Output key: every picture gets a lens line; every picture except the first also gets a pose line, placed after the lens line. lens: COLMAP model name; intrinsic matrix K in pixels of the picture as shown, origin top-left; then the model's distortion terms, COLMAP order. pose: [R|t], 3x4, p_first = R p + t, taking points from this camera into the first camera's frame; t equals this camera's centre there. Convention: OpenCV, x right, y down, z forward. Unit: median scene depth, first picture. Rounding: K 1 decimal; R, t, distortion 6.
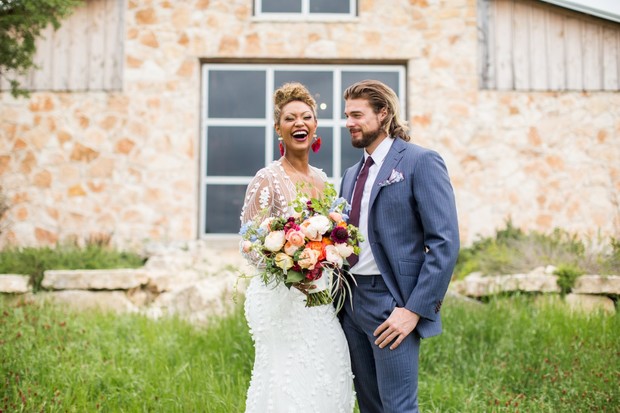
lens RADIAL K [[897.7, 0, 310.0], [0, 897.7, 206.5], [0, 0, 1]] dist [-0.174719, 0.379065]
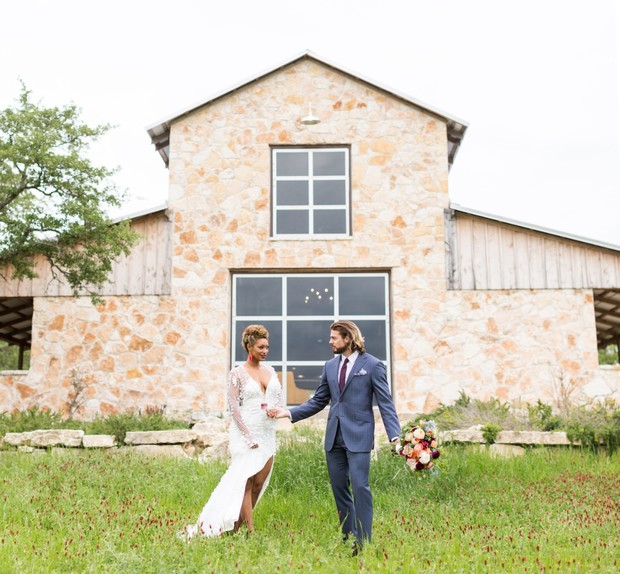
lens RADIAL K [[780.7, 0, 310.0], [0, 780.7, 287.0], [0, 0, 1]] dist [0.030422, 0.027711]
pose [[0.999792, -0.013520, -0.015273, 0.010140], [0.011568, 0.992541, -0.121362, -0.001092], [0.016800, 0.121160, 0.992491, -0.129623]]
